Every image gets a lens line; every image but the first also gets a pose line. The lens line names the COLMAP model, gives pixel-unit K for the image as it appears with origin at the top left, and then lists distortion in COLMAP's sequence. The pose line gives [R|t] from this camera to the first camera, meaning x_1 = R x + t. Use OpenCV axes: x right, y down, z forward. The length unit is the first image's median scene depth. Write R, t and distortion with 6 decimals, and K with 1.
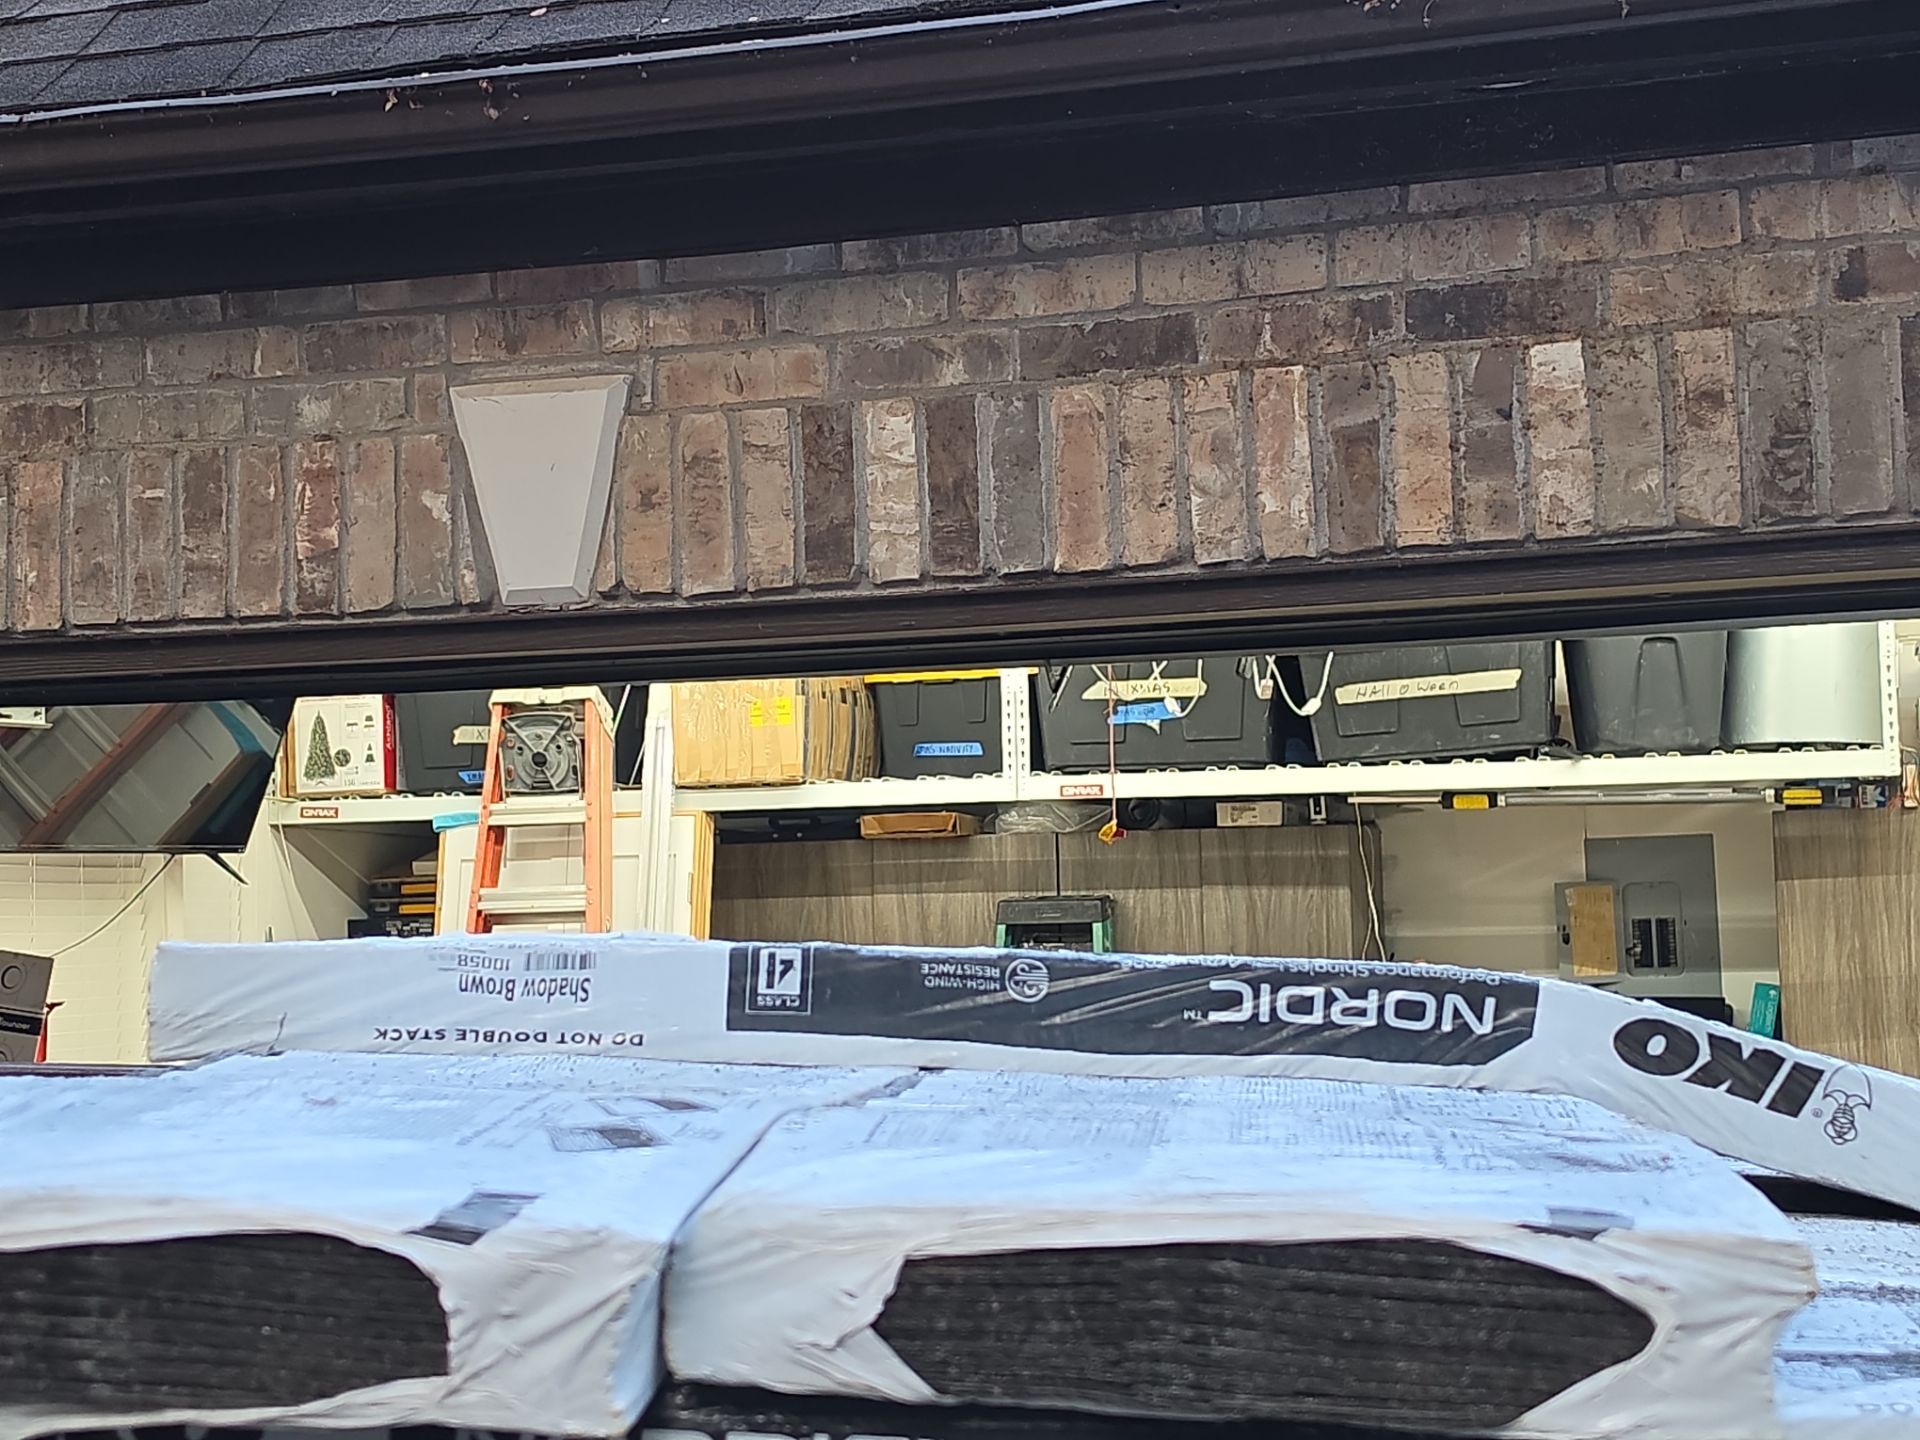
lens RADIAL K [[2495.5, 0, 960.0], [0, 2495.5, 720.0], [0, 0, 1]] dist [0.146458, -0.334102]
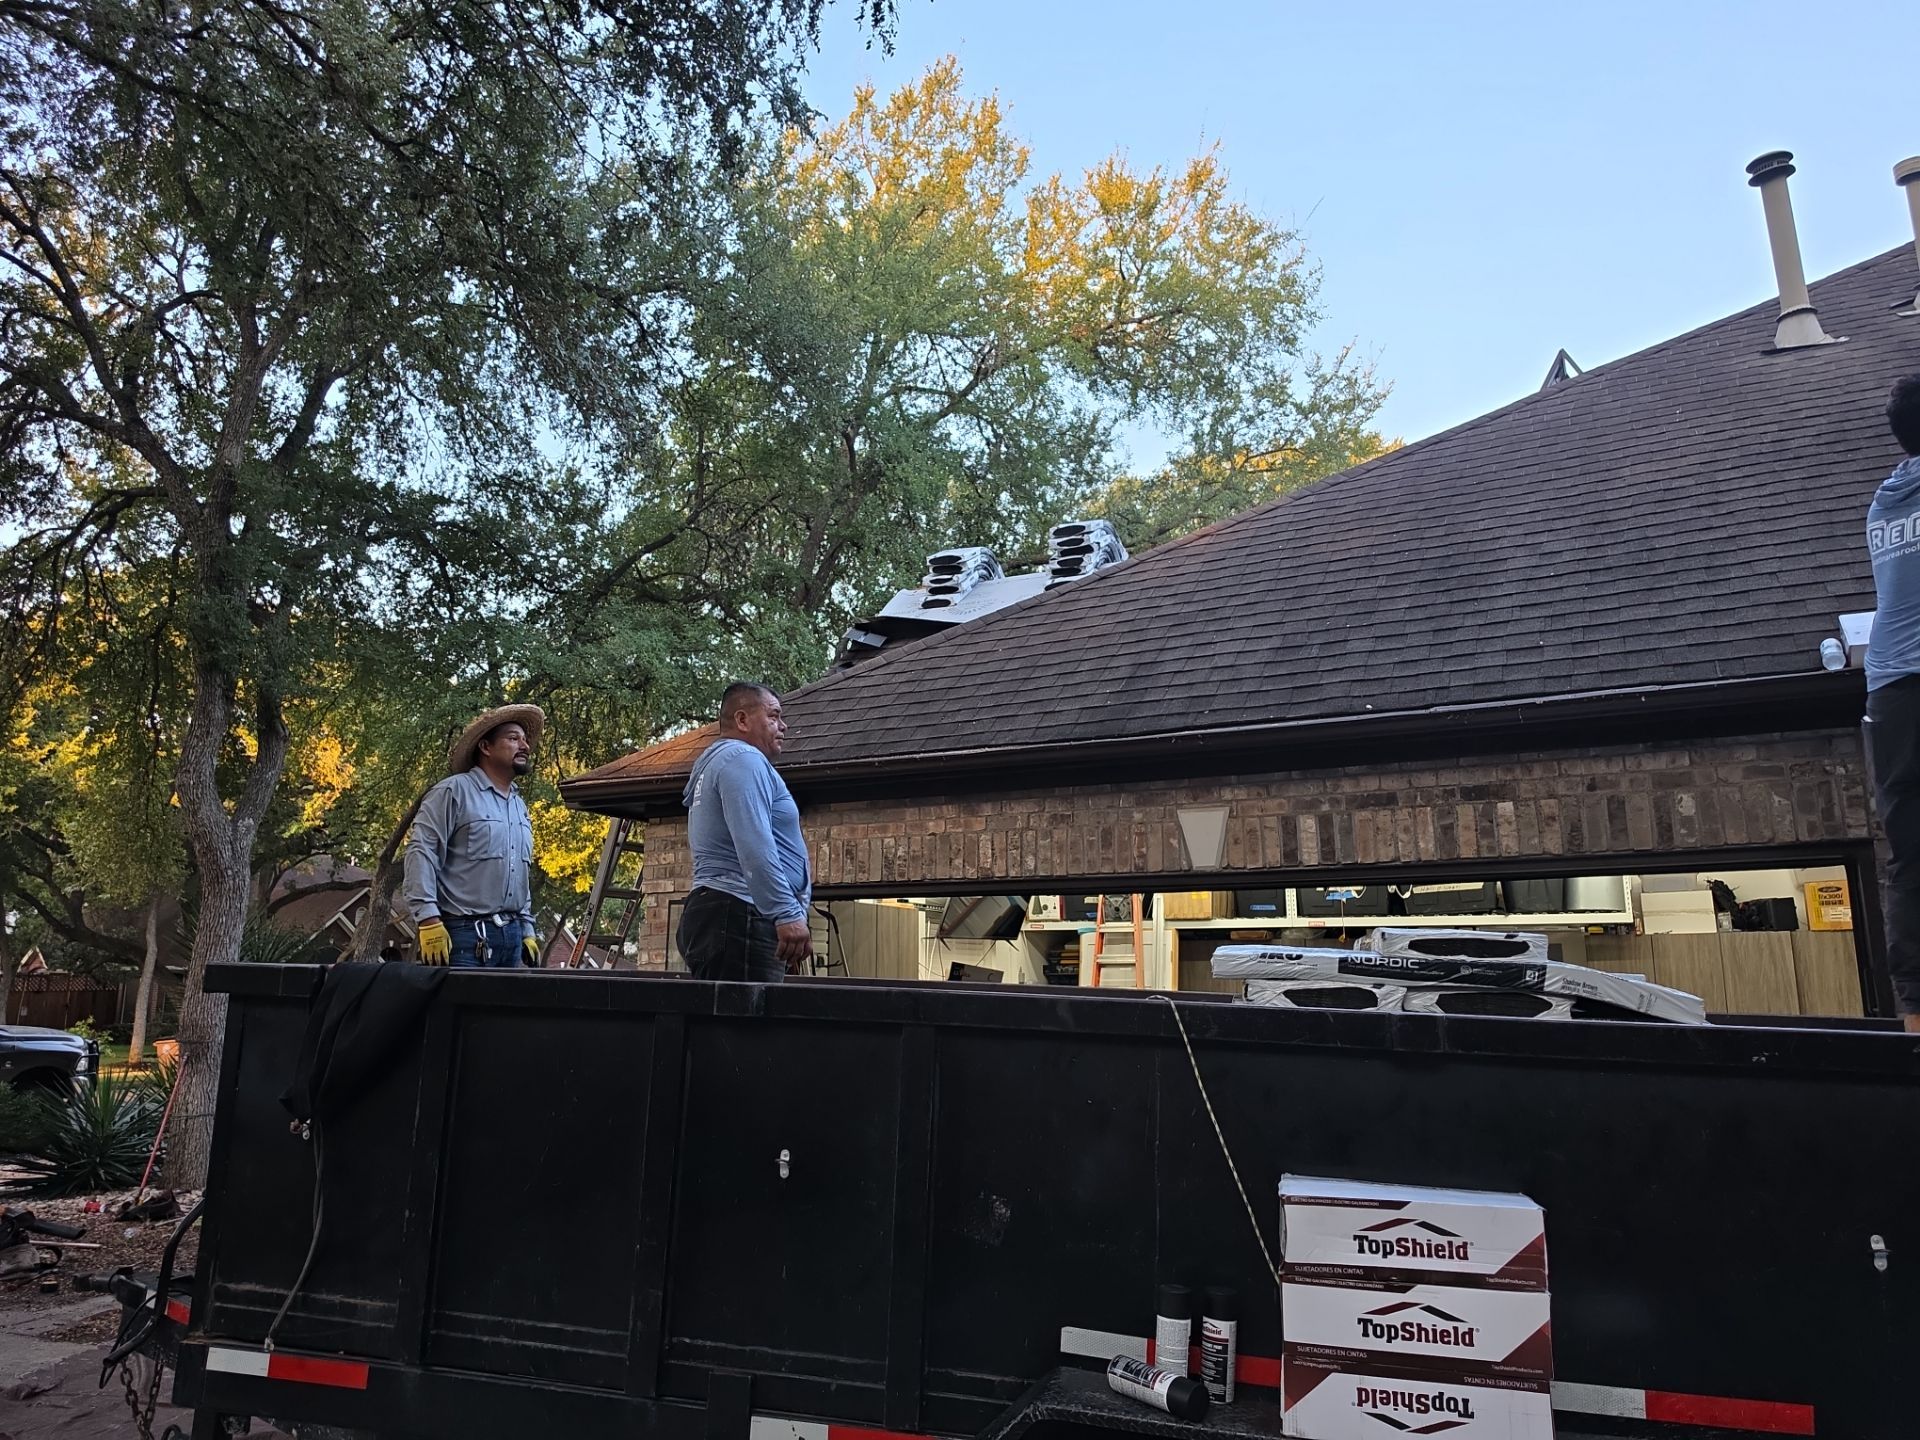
lens RADIAL K [[1118.2, 0, 960.3], [0, 1118.2, 761.3], [0, 0, 1]] dist [0.002000, -0.000797]
pose [[0.979935, -0.012663, -0.198915, -0.191532], [-0.009602, 0.993821, -0.110575, -0.020650], [0.199086, 0.110266, 0.973759, -0.663847]]
